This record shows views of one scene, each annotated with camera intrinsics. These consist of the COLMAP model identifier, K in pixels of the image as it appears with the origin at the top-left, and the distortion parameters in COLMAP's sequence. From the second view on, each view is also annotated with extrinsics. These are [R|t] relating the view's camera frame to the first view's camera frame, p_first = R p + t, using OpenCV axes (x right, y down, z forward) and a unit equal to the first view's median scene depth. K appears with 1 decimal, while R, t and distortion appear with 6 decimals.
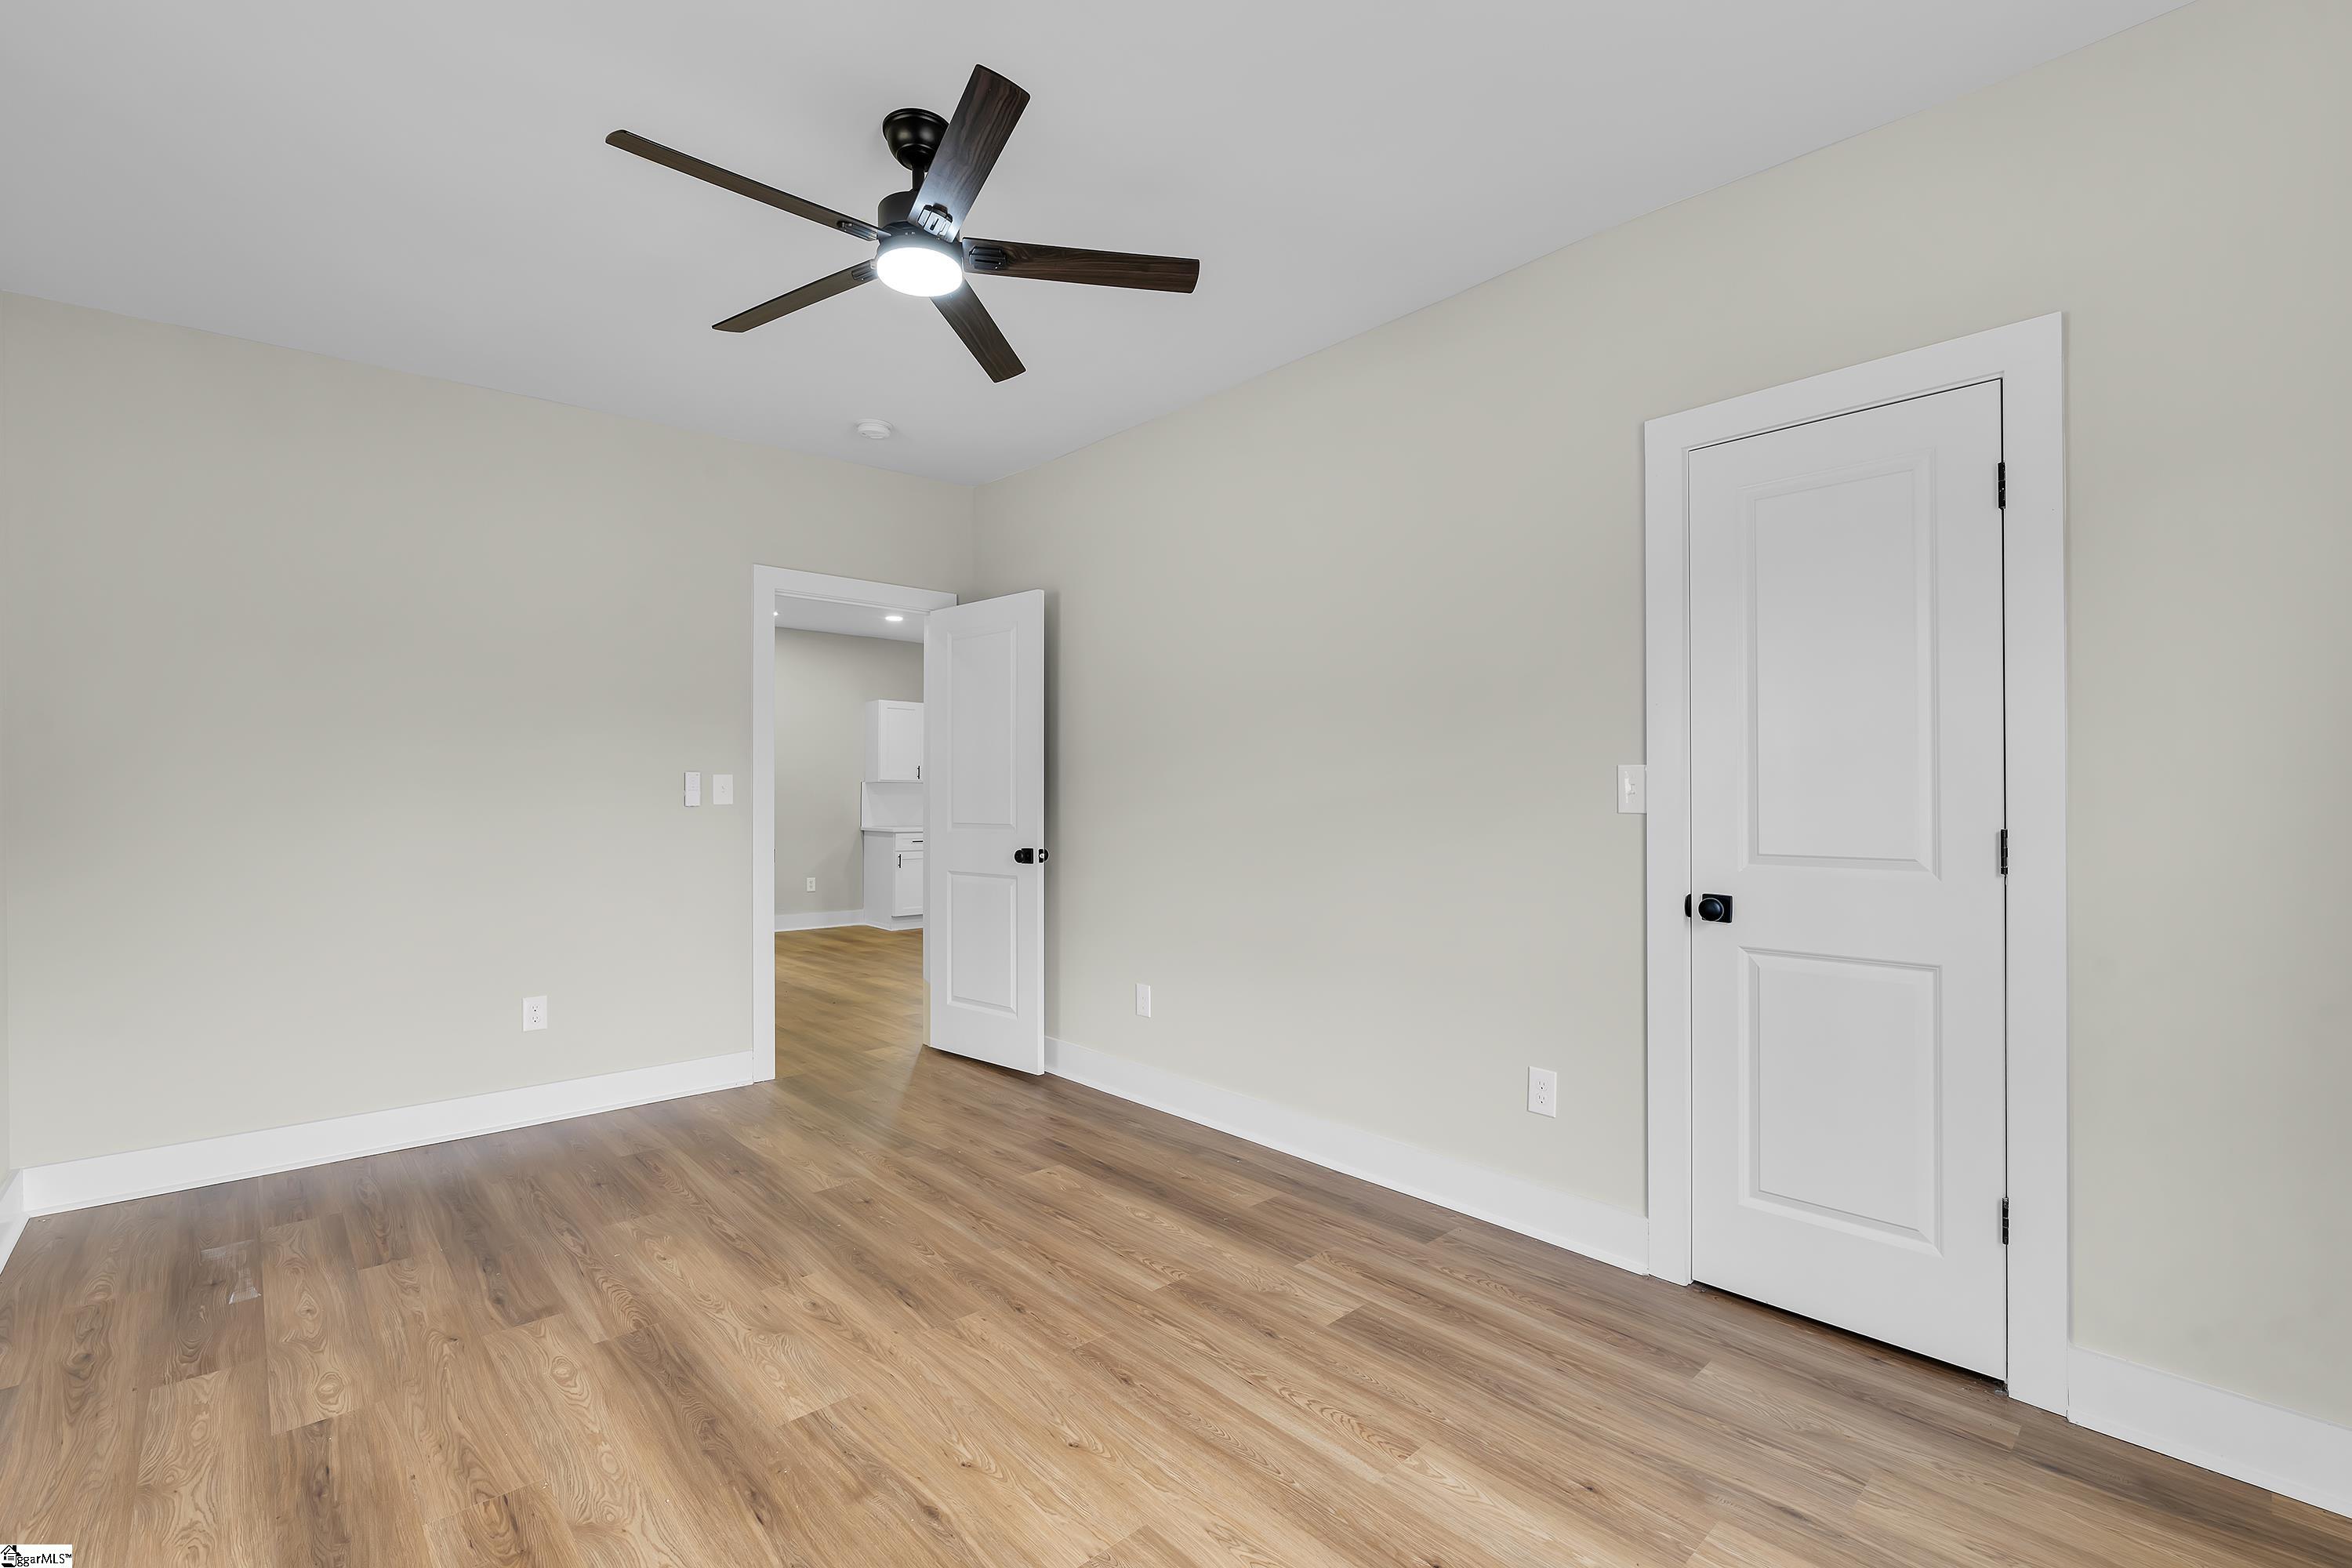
lens RADIAL K [[1043.0, 0, 1172.9], [0, 1043.0, 790.8], [0, 0, 1]] dist [-0.003759, 0.000426]
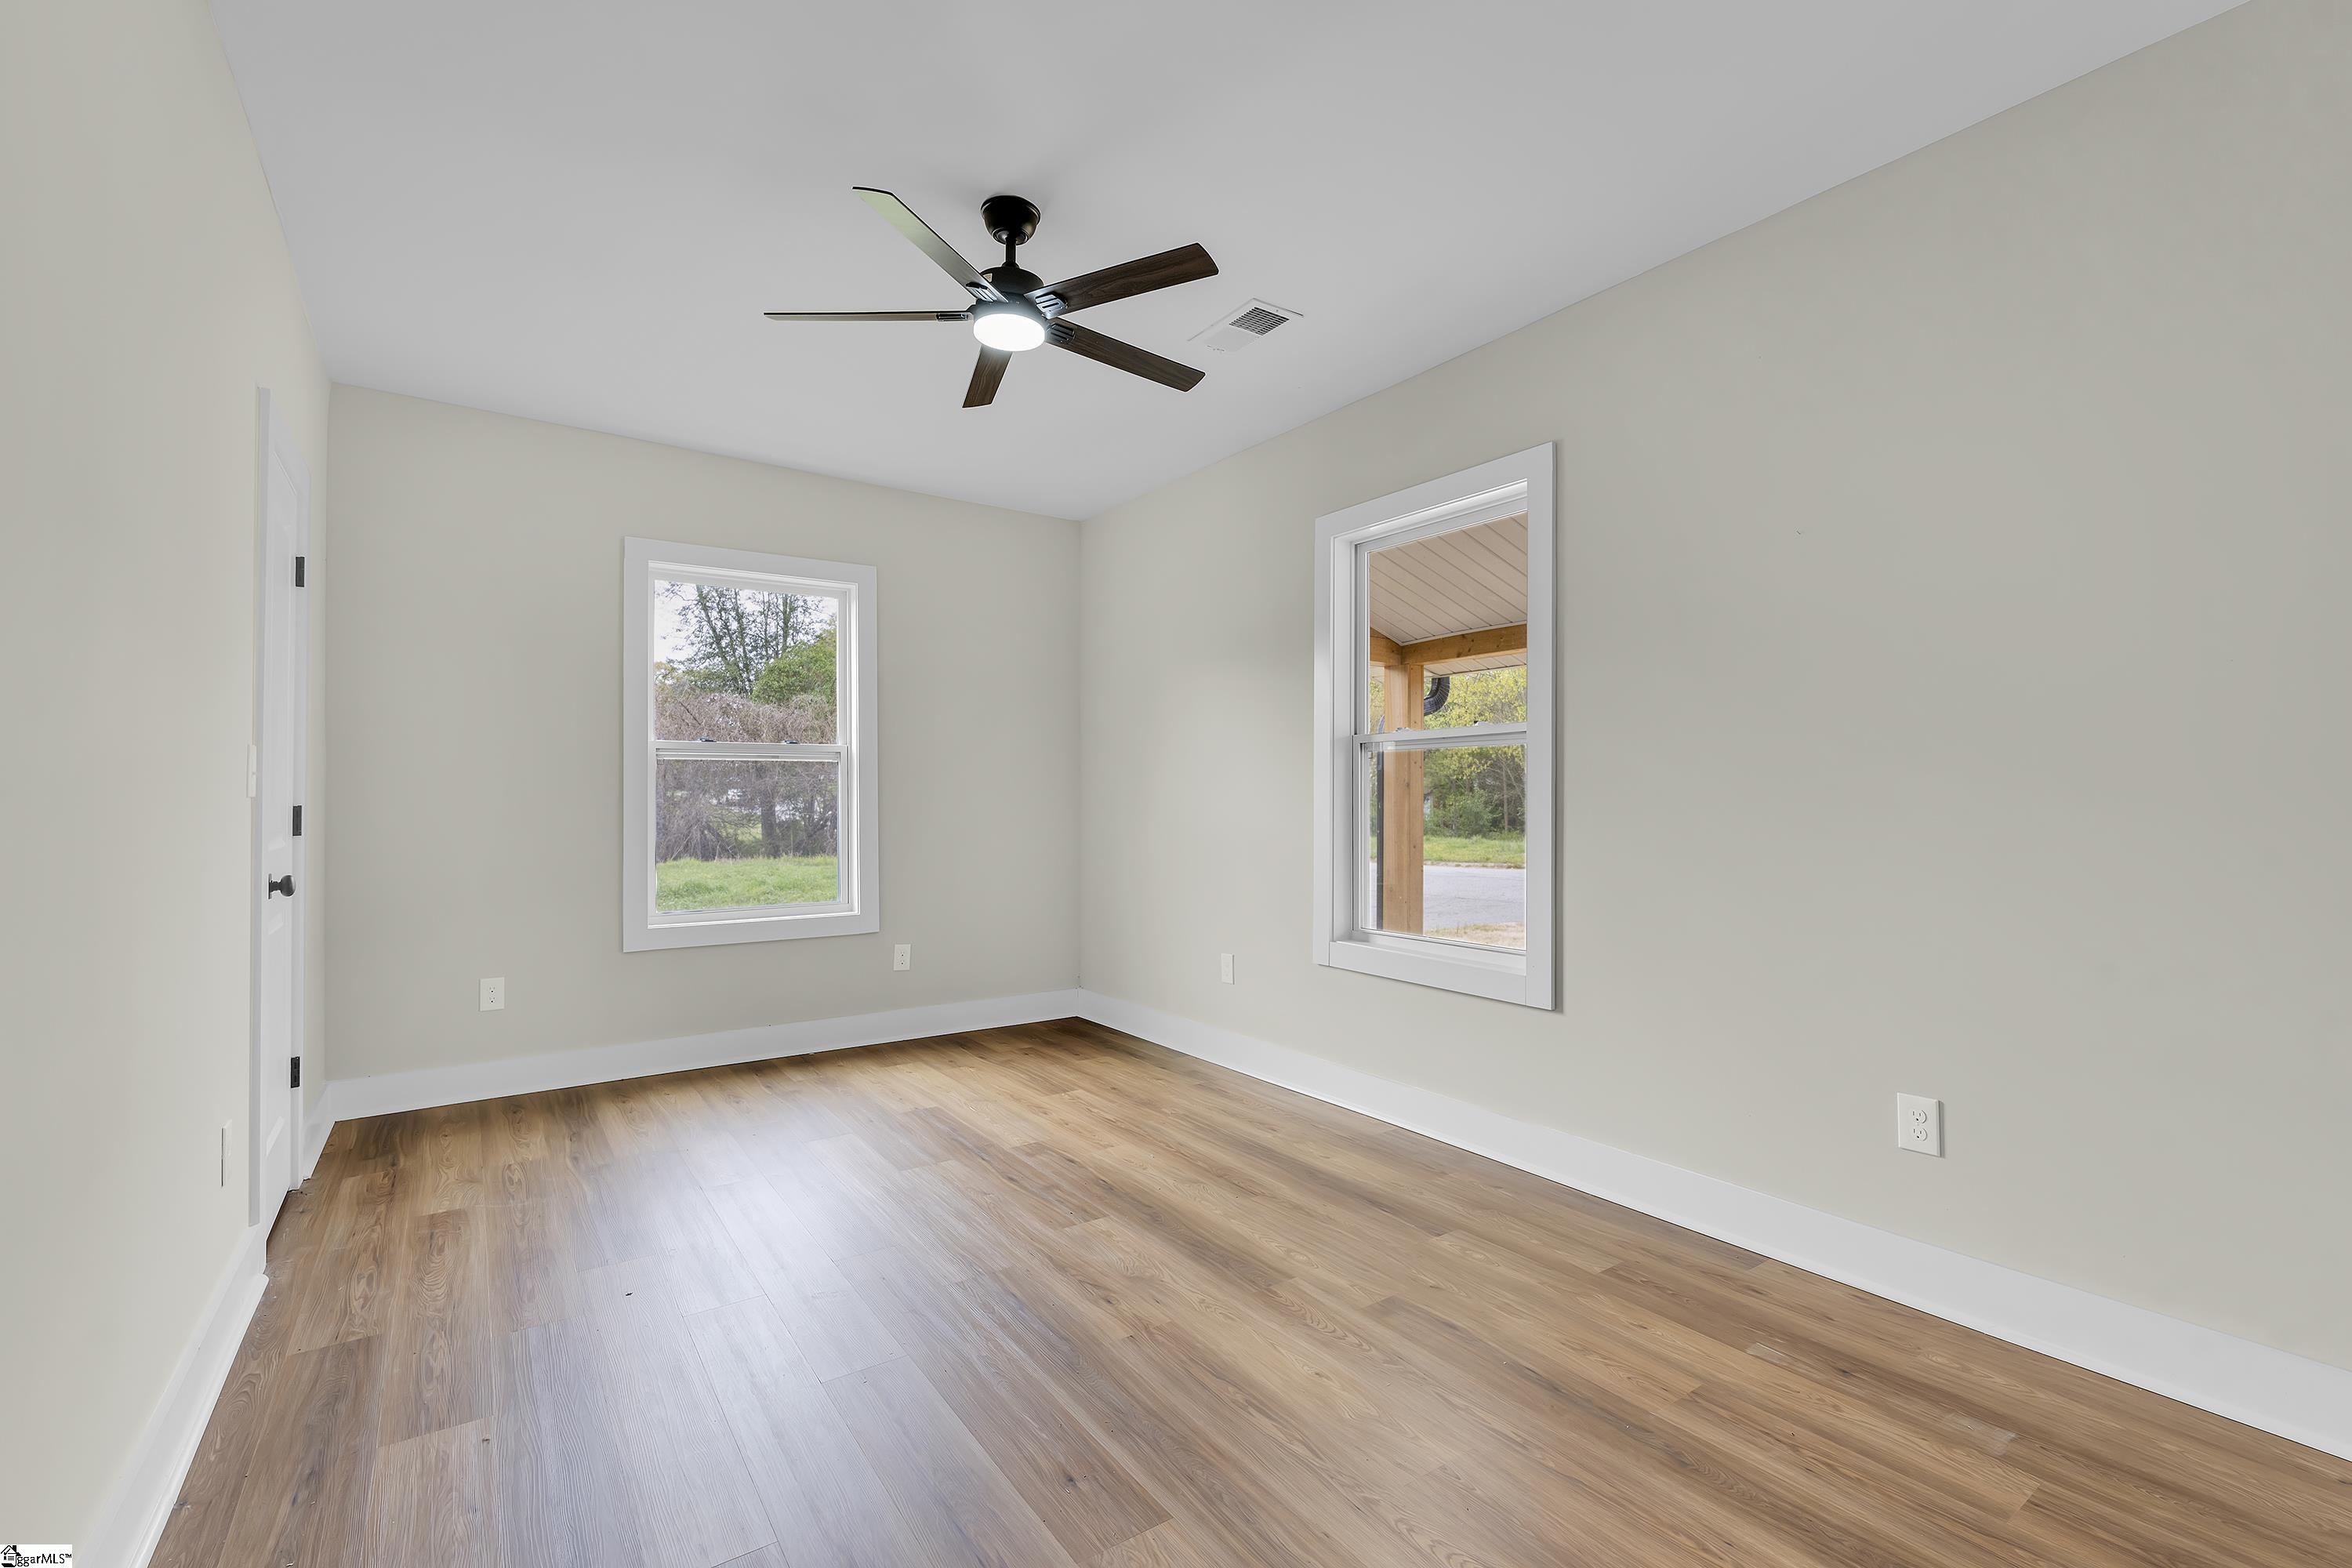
lens RADIAL K [[1043.0, 0, 1172.9], [0, 1043.0, 790.8], [0, 0, 1]] dist [-0.003759, 0.000426]
pose [[-0.990690, 0.004019, 0.136075, -0.589768], [0.002459, 0.999929, -0.011634, 0.033962], [-0.136112, -0.011191, -0.990630, 2.150347]]
